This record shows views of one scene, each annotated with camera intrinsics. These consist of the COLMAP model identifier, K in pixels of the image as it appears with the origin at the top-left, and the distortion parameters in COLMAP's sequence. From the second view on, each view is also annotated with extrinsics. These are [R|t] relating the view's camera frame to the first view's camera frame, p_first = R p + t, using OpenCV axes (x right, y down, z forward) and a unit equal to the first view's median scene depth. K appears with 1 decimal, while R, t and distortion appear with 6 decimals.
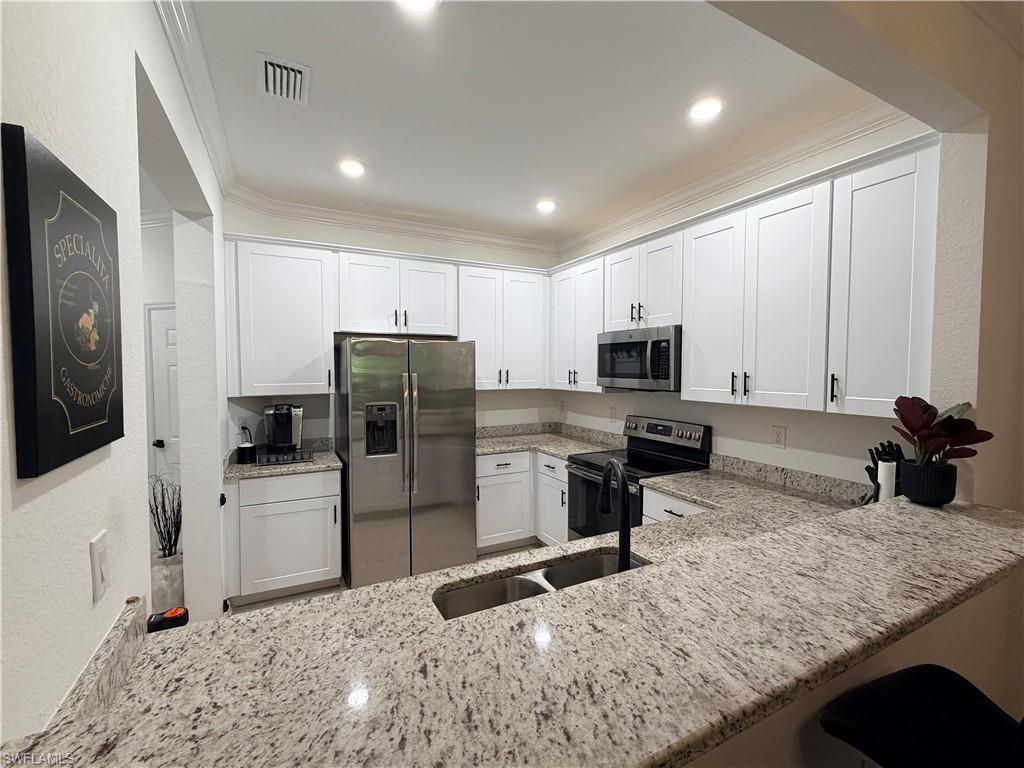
lens RADIAL K [[443.8, 0, 512.0], [0, 443.8, 384.0], [0, 0, 1]] dist [-0.000112, -0.000126]
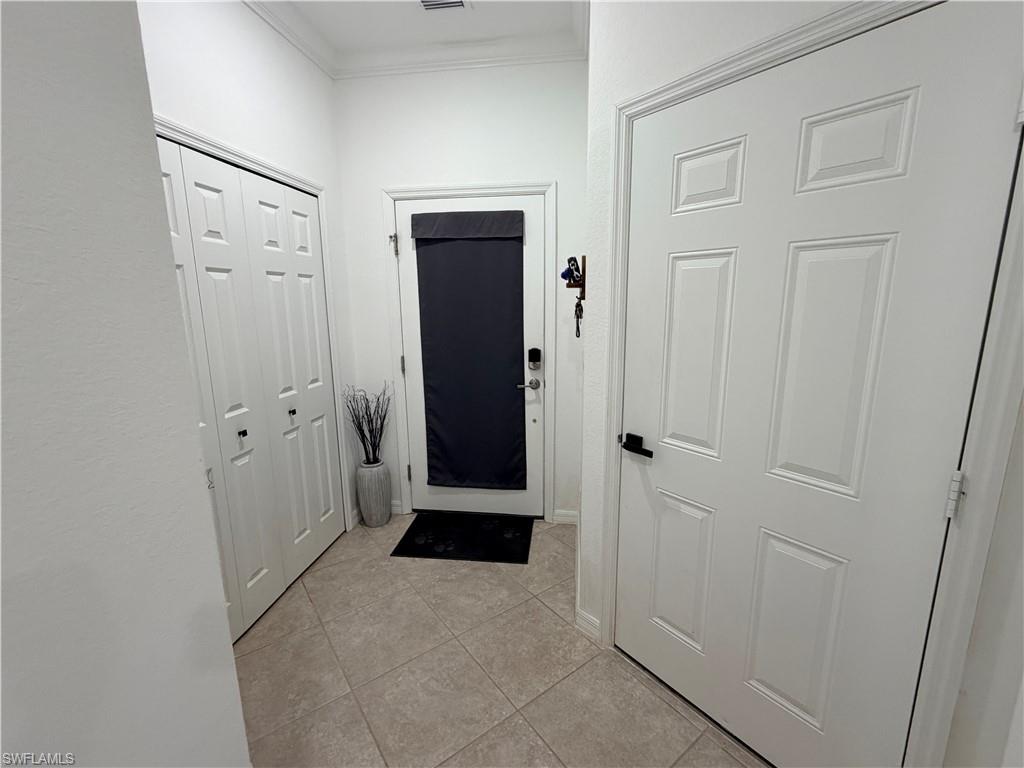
lens RADIAL K [[449.6, 0, 512.0], [0, 449.6, 384.0], [0, 0, 1]] dist [-0.000480, -0.000061]
pose [[0.818649, 0.099325, -0.565639, -0.784989], [-0.009668, 0.987174, 0.159353, 0.006463], [0.574212, -0.124985, 0.809110, 0.696537]]
